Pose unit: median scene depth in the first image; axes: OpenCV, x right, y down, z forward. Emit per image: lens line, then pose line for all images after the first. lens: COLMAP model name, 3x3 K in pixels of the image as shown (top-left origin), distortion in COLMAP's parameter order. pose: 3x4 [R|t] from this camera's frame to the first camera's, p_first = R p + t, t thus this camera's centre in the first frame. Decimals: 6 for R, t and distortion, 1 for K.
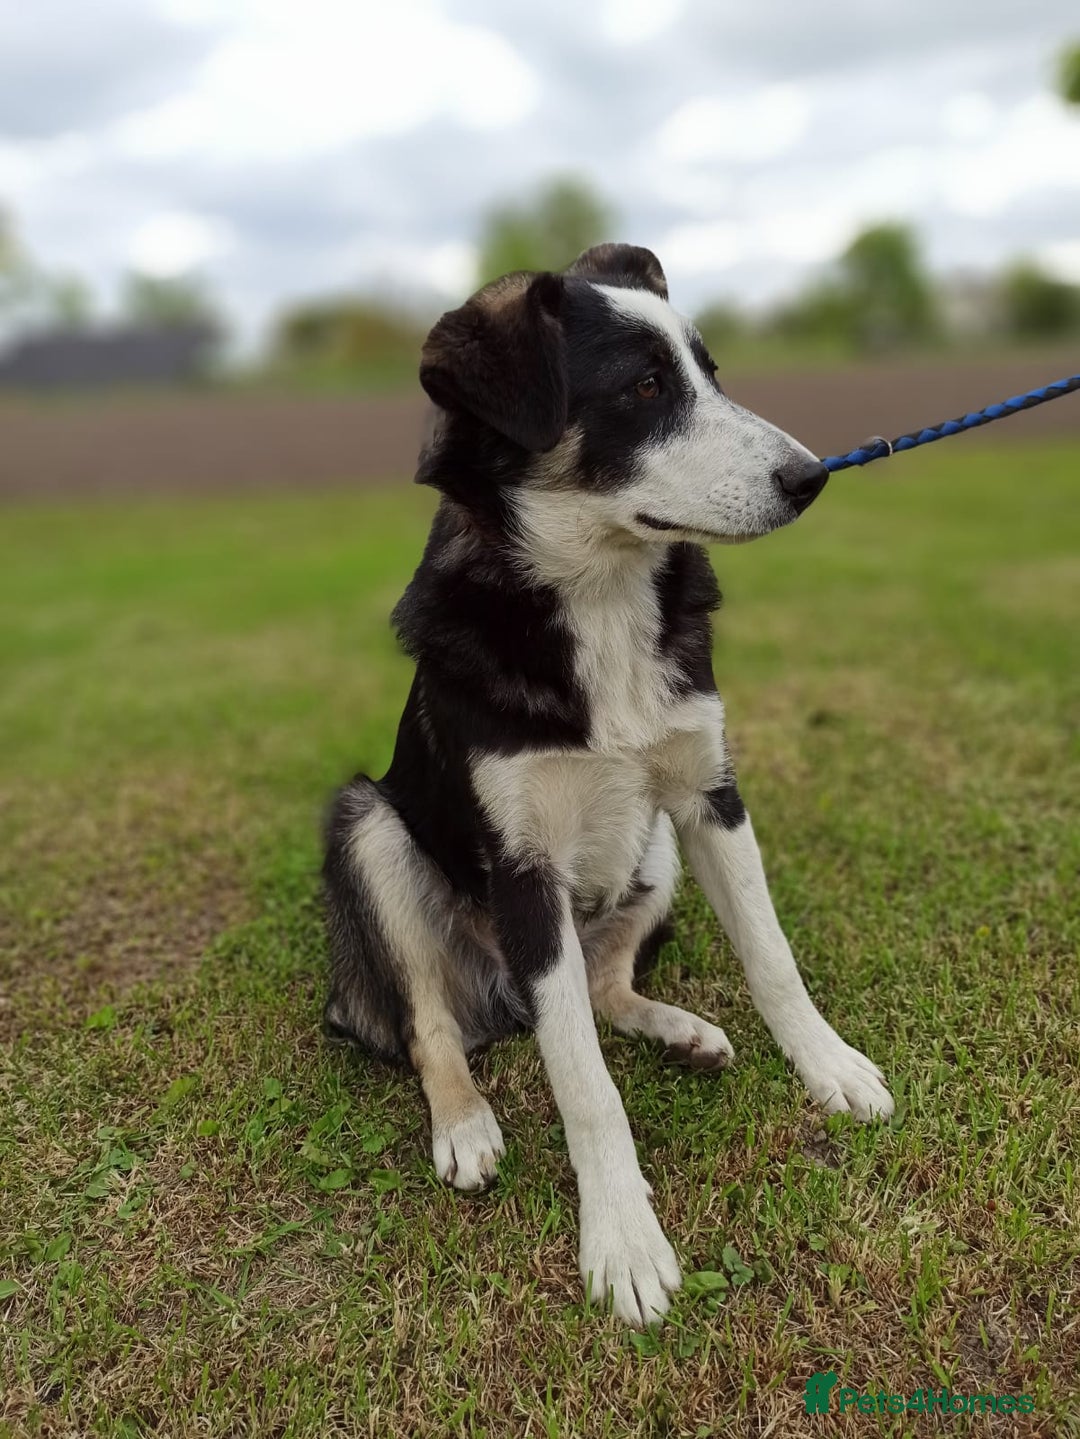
lens RADIAL K [[1071.8, 0, 537.6], [0, 1071.8, 693.2], [0, 0, 1]] dist [0.040866, -0.033798]
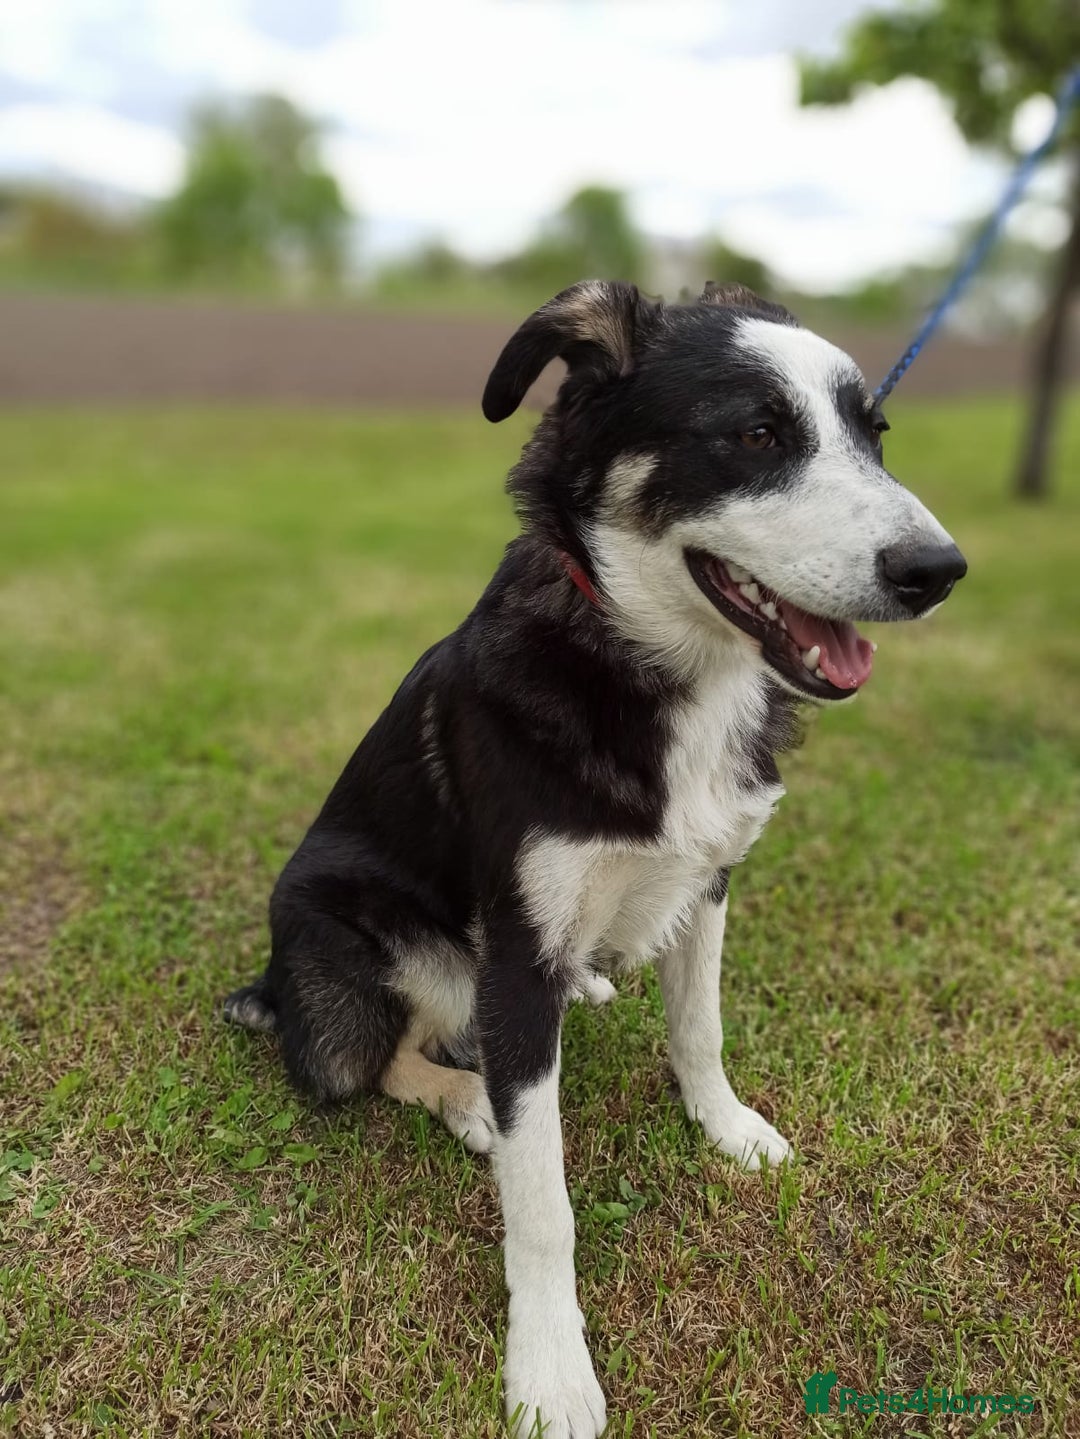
lens RADIAL K [[1071.8, 0, 536.5], [0, 1071.8, 686.3], [0, 0, 1]] dist [0.040866, -0.033798]
pose [[0.966246, 0.008657, 0.257474, -0.192133], [-0.021156, 0.998726, 0.045817, -0.066332], [-0.256749, -0.049718, 0.965198, -0.072022]]
